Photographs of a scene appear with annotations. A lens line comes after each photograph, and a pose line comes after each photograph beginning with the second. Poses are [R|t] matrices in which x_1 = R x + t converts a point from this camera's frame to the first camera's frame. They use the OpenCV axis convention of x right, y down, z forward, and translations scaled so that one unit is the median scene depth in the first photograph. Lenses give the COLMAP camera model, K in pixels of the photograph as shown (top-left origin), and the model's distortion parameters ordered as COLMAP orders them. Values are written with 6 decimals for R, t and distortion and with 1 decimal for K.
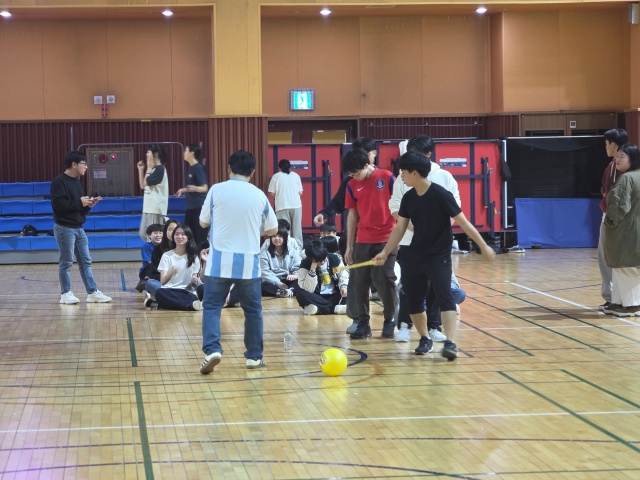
lens RADIAL K [[2126.3, 0, 322.4], [0, 2126.3, 239.2], [0, 0, 1]] dist [0.247136, 0.000000]
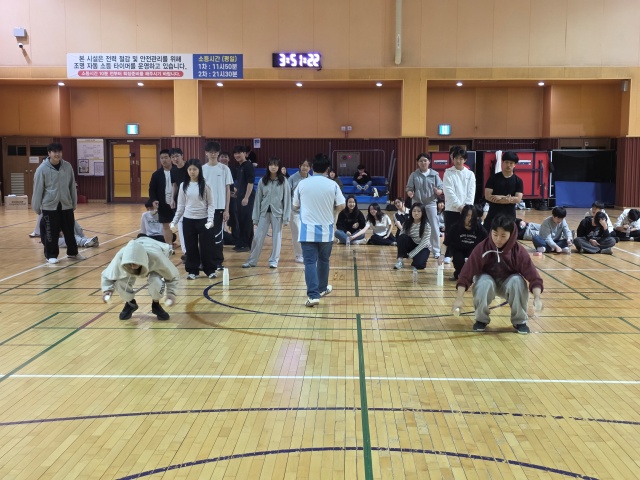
lens RADIAL K [[854.1, 0, 318.4], [0, 854.1, 232.0], [0, 0, 1]] dist [0.071661, 0.000000]
pose [[0.990575, 0.030947, -0.133426, -0.017405], [-0.024336, 0.998407, 0.050897, -0.007830], [0.134789, -0.047170, 0.989751, 0.193060]]
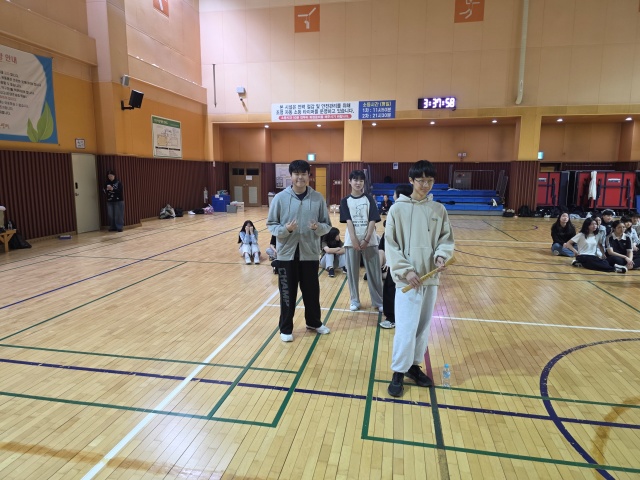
lens RADIAL K [[429.0, 0, 311.6], [0, 429.0, 235.8], [0, 0, 1]] dist [0.055543, -0.055647]
pose [[0.954350, 0.063143, -0.291939, -0.121577], [-0.031890, 0.993353, 0.110599, -0.016239], [0.296983, -0.096240, 0.950021, 0.395507]]
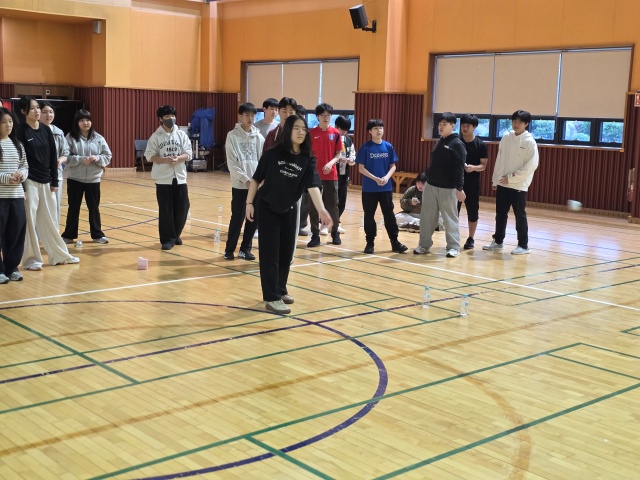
lens RADIAL K [[854.1, 0, 322.5], [0, 854.1, 224.2], [0, 0, 1]] dist [0.071661, 0.000000]
pose [[0.809500, -0.032583, 0.586216, -0.104010], [-0.019943, 0.996357, 0.082918, -0.012420], [-0.586782, -0.078813, 0.805901, 0.342742]]
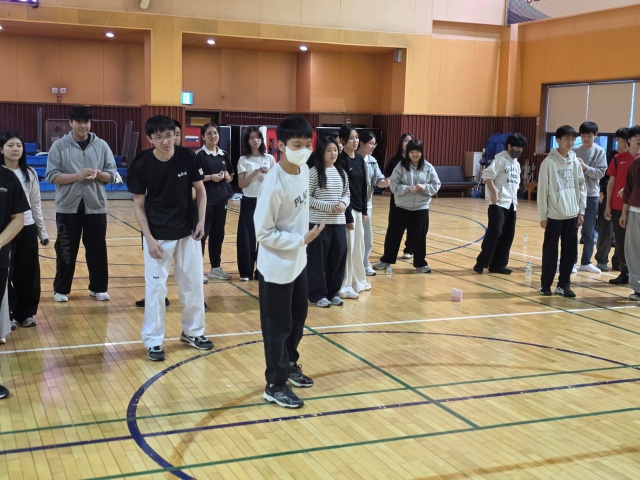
lens RADIAL K [[854.1, 0, 310.7], [0, 854.1, 234.0], [0, 0, 1]] dist [0.071661, 0.000000]
pose [[0.957075, 0.004507, 0.289805, -0.110723], [-0.026942, 0.996933, 0.073473, -0.013150], [-0.288585, -0.078127, 0.954262, 0.356324]]
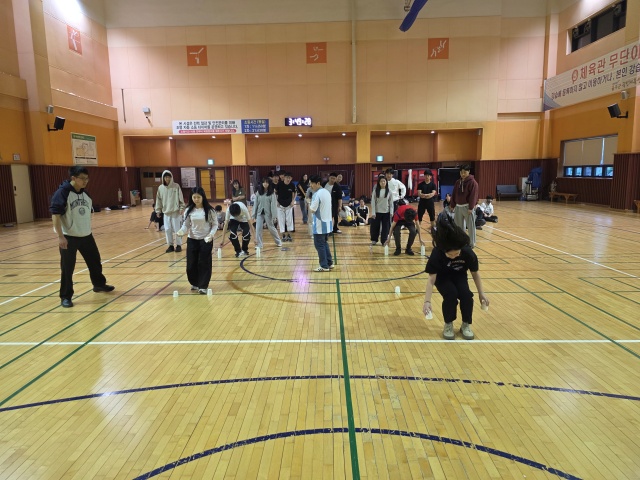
lens RADIAL K [[429.0, 0, 311.0], [0, 429.0, 230.1], [0, 0, 1]] dist [0.055543, -0.055647]
pose [[0.990357, 0.016319, -0.137572, -0.024084], [-0.003424, 0.995618, 0.093453, -0.011806], [0.138494, -0.092081, 0.986073, 0.251609]]
